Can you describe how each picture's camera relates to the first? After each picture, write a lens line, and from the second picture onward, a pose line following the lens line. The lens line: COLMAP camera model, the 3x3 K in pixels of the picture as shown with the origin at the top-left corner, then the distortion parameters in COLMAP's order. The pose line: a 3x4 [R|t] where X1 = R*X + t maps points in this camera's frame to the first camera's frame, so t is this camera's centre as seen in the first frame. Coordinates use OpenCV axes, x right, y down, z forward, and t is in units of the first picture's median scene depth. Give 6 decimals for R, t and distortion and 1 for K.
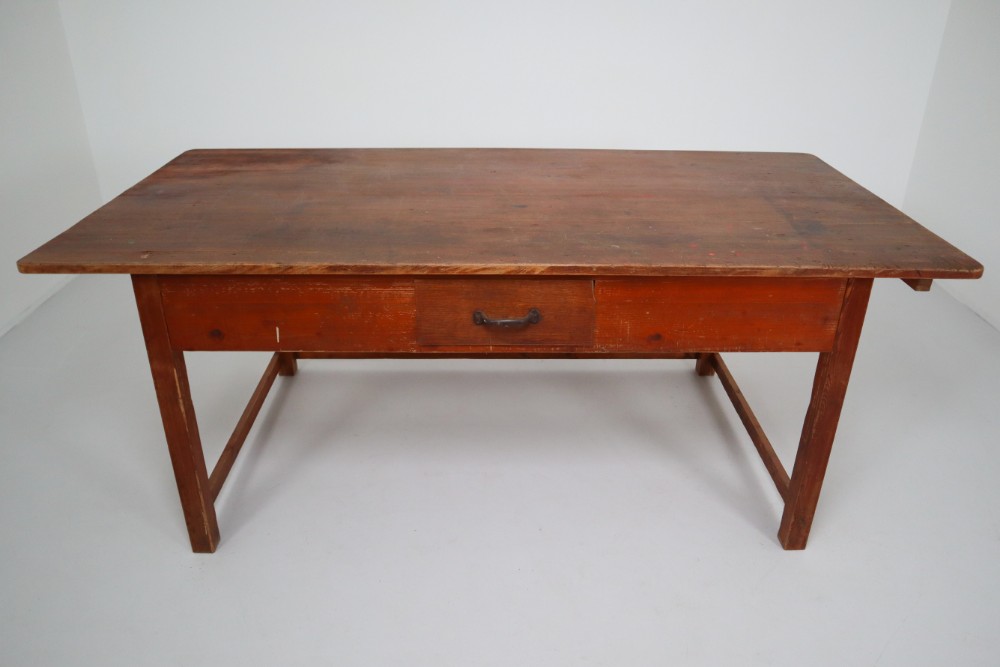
lens RADIAL K [[875.3, 0, 497.9], [0, 875.3, 411.3], [0, 0, 1]] dist [-0.130608, 0.012724]
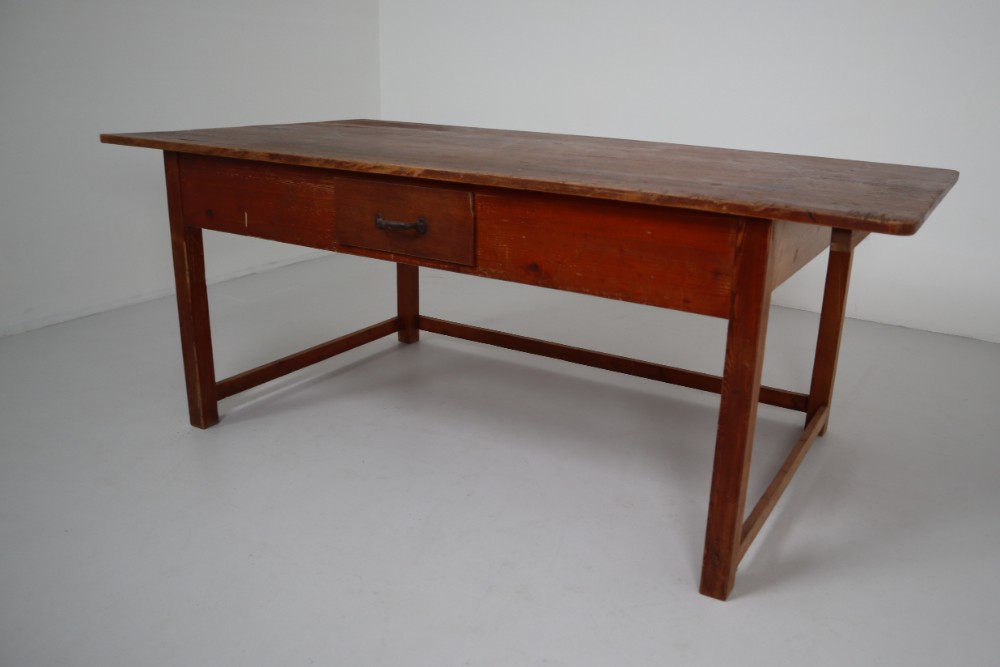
lens RADIAL K [[935.0, 0, 502.9], [0, 935.0, 376.3], [0, 0, 1]] dist [-0.129034, 0.013718]
pose [[0.836372, 0.195326, -0.512181, 0.698380], [-0.292899, 0.949036, -0.116367, 0.150796], [0.463349, 0.247343, 0.850958, 0.187372]]
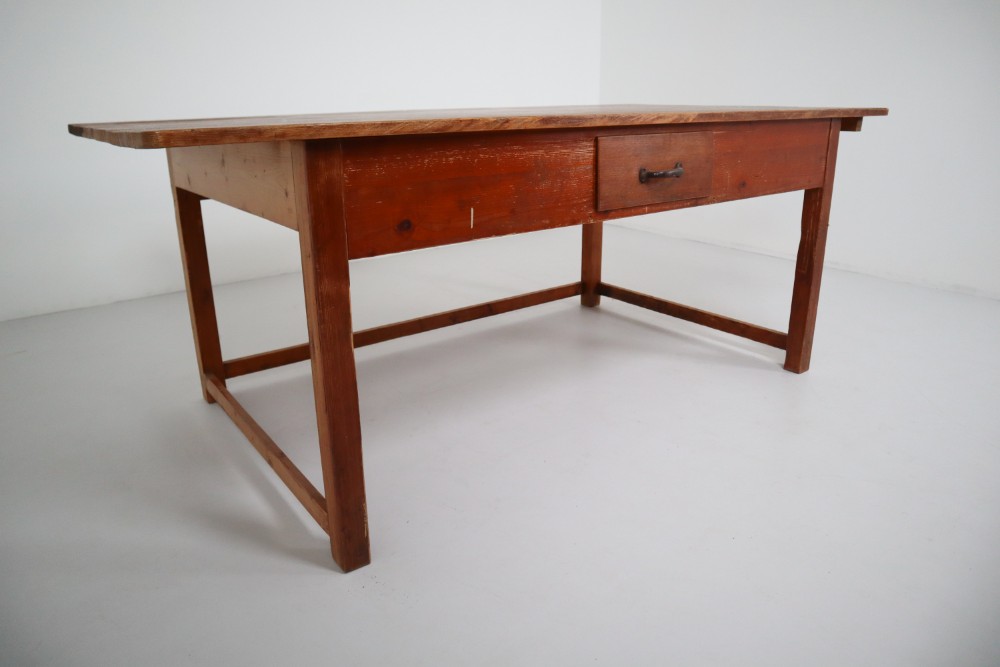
lens RADIAL K [[775.3, 0, 539.0], [0, 775.3, 335.4], [0, 0, 1]] dist [-0.113992, 0.001439]
pose [[0.763883, -0.208003, 0.610915, -0.694429], [0.333547, 0.937645, -0.097818, 0.112022], [-0.552475, 0.278491, 0.785630, 0.429394]]
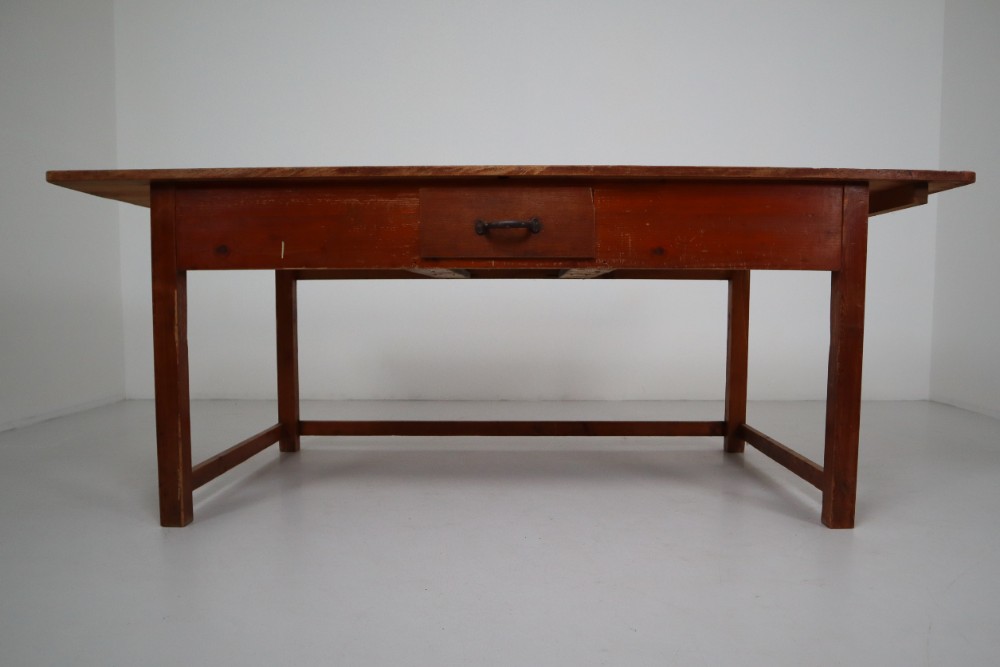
lens RADIAL K [[935.0, 0, 502.9], [0, 935.0, 376.3], [0, 0, 1]] dist [-0.129034, 0.013718]
pose [[0.999390, -0.002817, -0.034813, 0.041369], [-0.012924, 0.896167, -0.443529, 0.533718], [0.032447, 0.443709, 0.895583, 0.107507]]
